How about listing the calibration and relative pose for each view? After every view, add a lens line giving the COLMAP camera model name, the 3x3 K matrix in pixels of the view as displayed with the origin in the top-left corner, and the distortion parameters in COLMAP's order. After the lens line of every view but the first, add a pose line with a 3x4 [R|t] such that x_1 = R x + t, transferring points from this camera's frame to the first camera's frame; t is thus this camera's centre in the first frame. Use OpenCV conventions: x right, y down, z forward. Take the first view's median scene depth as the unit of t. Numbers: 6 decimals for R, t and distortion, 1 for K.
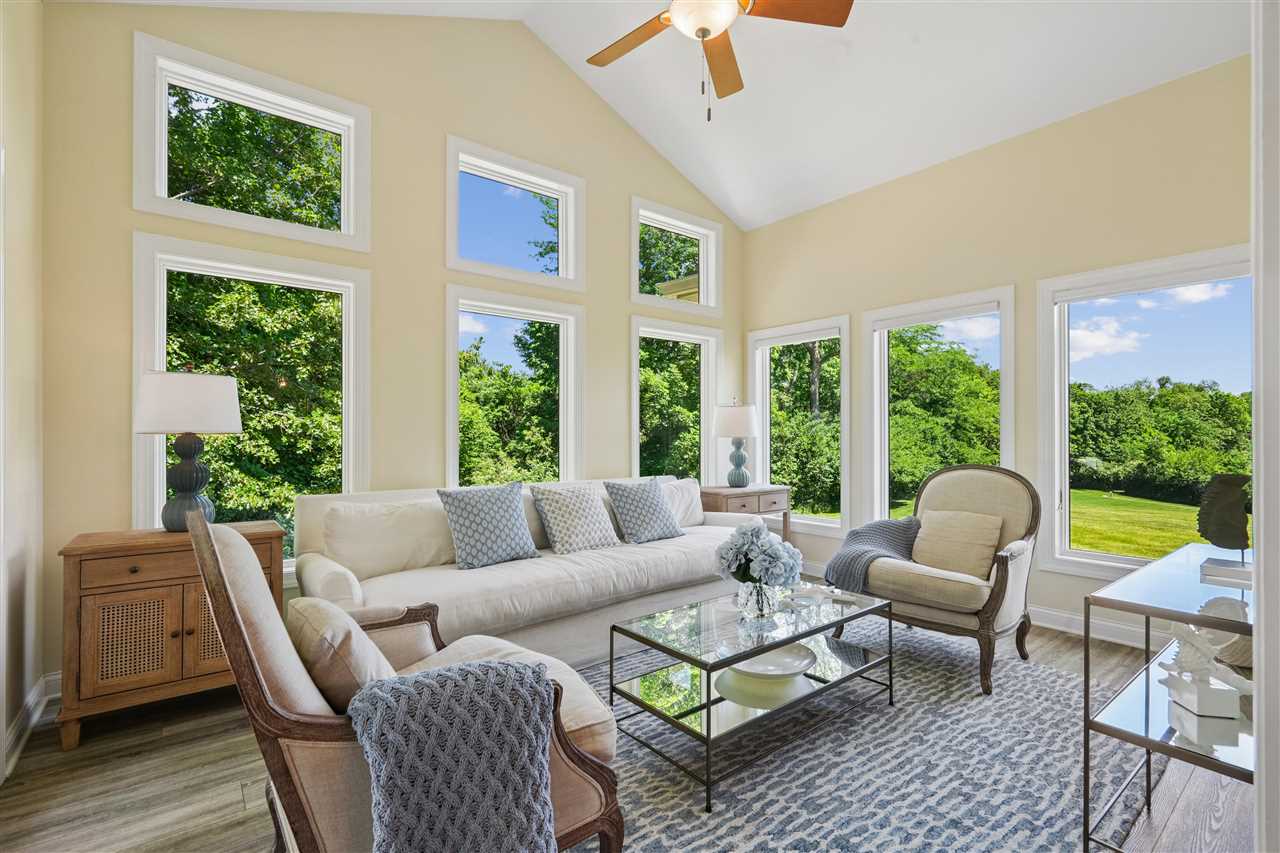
lens RADIAL K [[579.2, 0, 642.6], [0, 579.2, 435.2], [0, 0, 1]] dist [-0.005105, 0.000794]
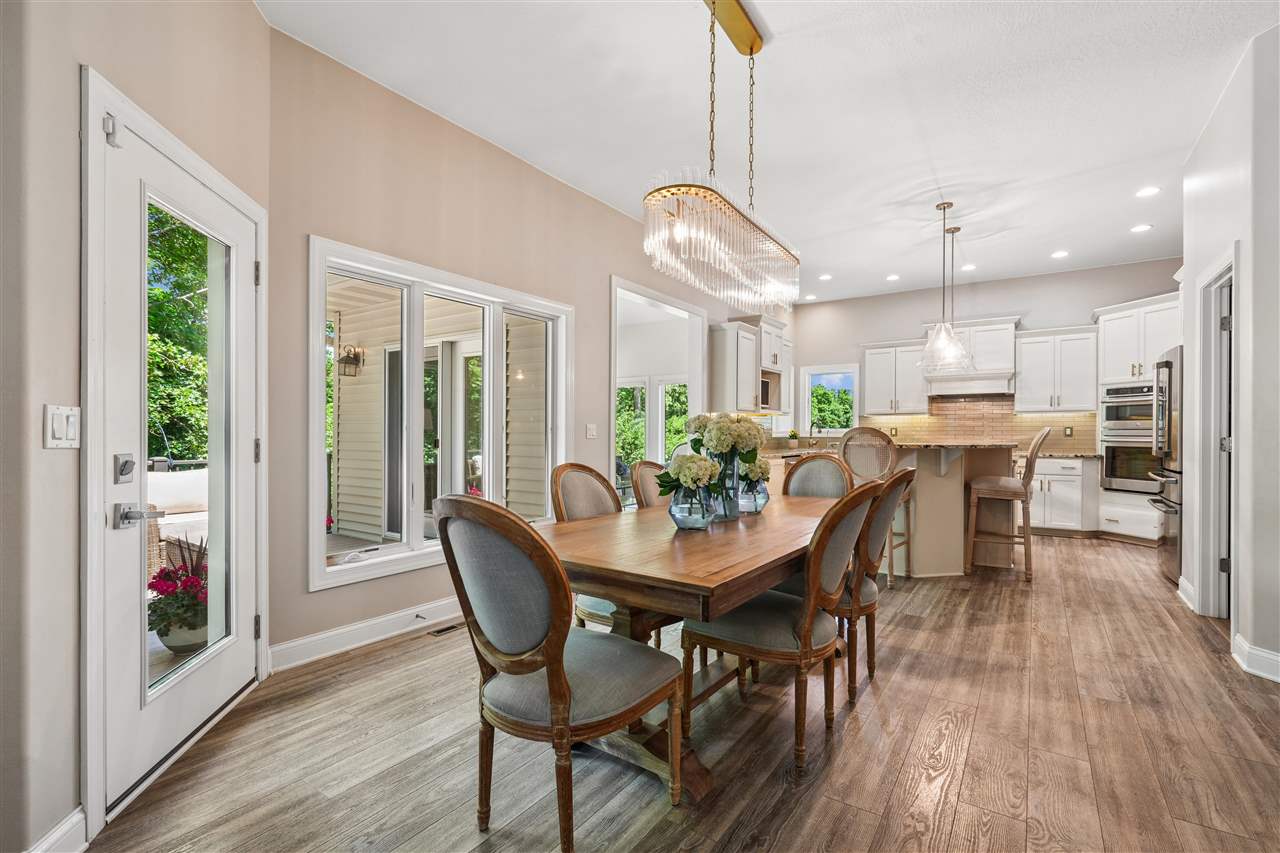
lens RADIAL K [[579.2, 0, 643.3], [0, 579.2, 436.1], [0, 0, 1]] dist [-0.005105, 0.000794]
pose [[0.955998, -0.000987, 0.293370, -0.043827], [-0.001561, 0.999963, 0.008451, 0.000123], [-0.293367, -0.008537, 0.955962, -0.155077]]
